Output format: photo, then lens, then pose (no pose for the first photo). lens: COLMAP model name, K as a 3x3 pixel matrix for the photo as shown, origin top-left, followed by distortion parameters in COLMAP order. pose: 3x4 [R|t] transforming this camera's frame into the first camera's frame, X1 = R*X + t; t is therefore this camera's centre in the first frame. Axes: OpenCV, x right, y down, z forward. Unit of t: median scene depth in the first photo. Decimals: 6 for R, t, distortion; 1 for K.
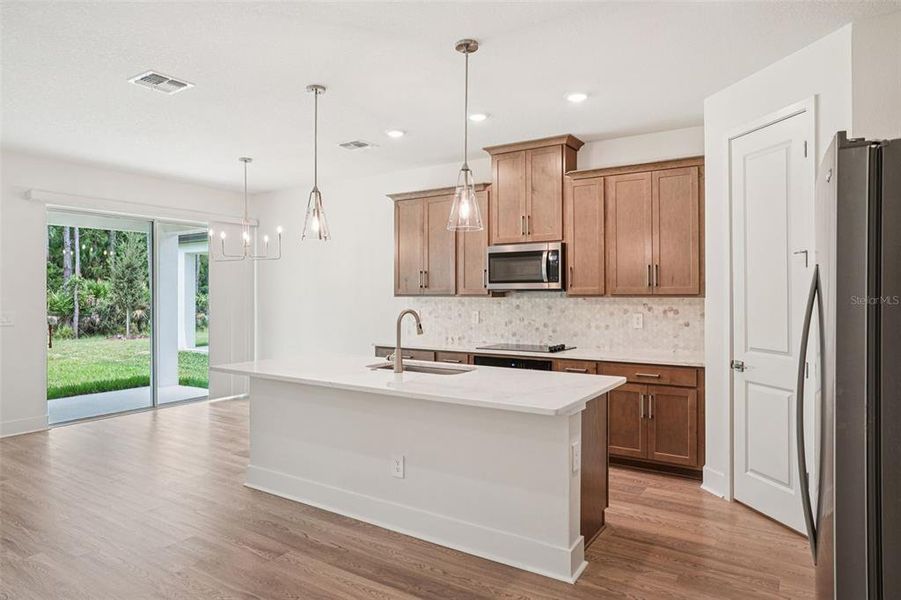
lens RADIAL K [[561.1, 0, 454.1], [0, 561.1, 287.7], [0, 0, 1]] dist [-0.030981, 0.000163]
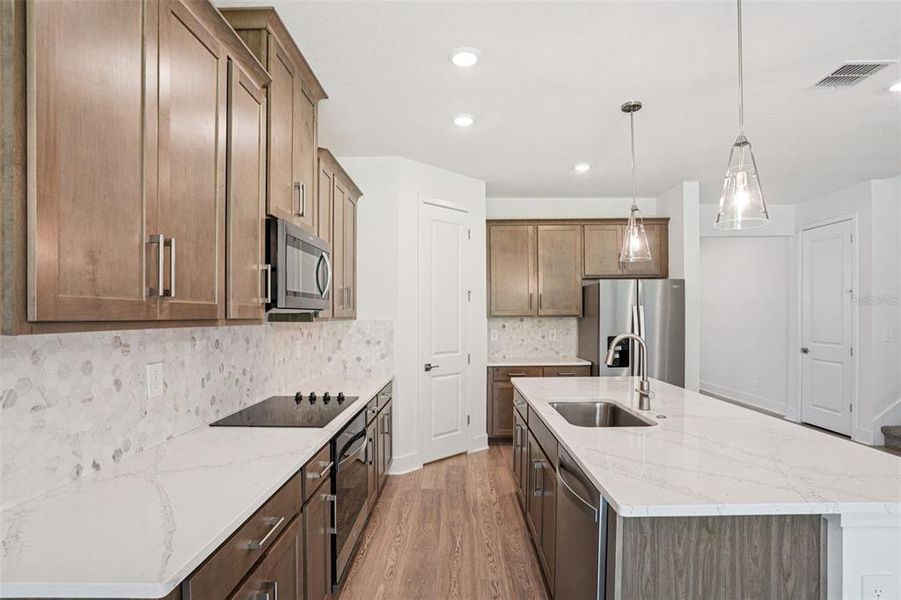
lens RADIAL K [[476.4, 0, 451.3], [0, 476.4, 312.6], [0, 0, 1]] dist [-0.079109, 0.049523]
pose [[-0.547998, 0.008985, 0.836431, -0.385519], [-0.002594, 0.999919, -0.012441, 0.012615], [-0.836476, -0.008988, -0.547930, 1.170421]]
